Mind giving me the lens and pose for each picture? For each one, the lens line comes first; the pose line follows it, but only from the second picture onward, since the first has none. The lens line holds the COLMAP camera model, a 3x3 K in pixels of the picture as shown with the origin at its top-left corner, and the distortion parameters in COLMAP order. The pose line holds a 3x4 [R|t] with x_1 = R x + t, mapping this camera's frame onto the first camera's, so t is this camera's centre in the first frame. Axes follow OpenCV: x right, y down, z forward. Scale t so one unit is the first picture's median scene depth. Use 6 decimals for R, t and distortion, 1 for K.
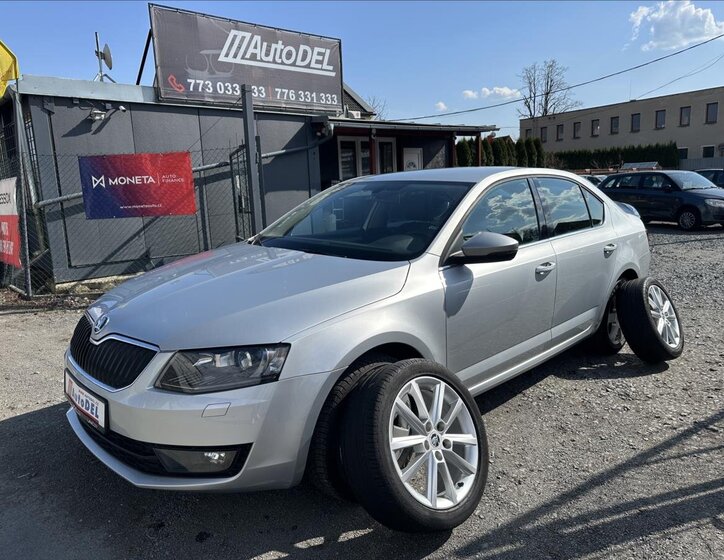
lens RADIAL K [[522.4, 0, 365.7], [0, 522.4, 282.9], [0, 0, 1]] dist [0.026121, -0.027913]
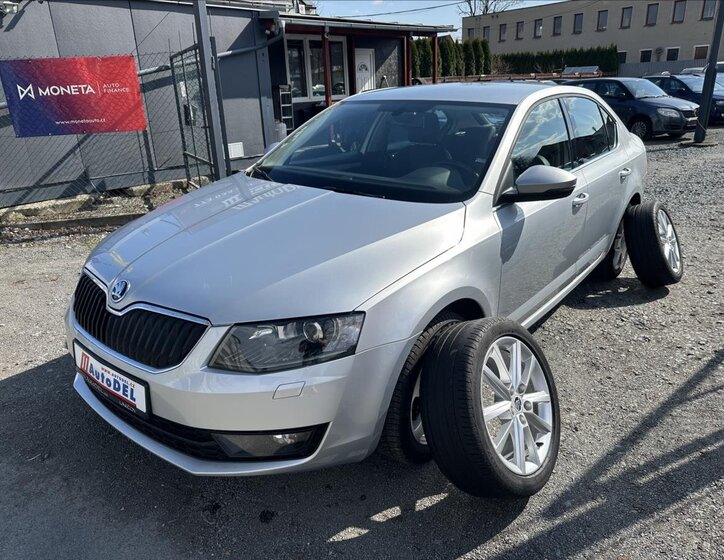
lens RADIAL K [[522.4, 0, 368.3], [0, 522.4, 287.0], [0, 0, 1]] dist [0.026121, -0.027913]
pose [[0.992431, -0.038333, 0.116666, -0.162399], [0.017099, 0.983912, 0.177833, -0.052600], [-0.121606, -0.174492, 0.977120, 0.106895]]
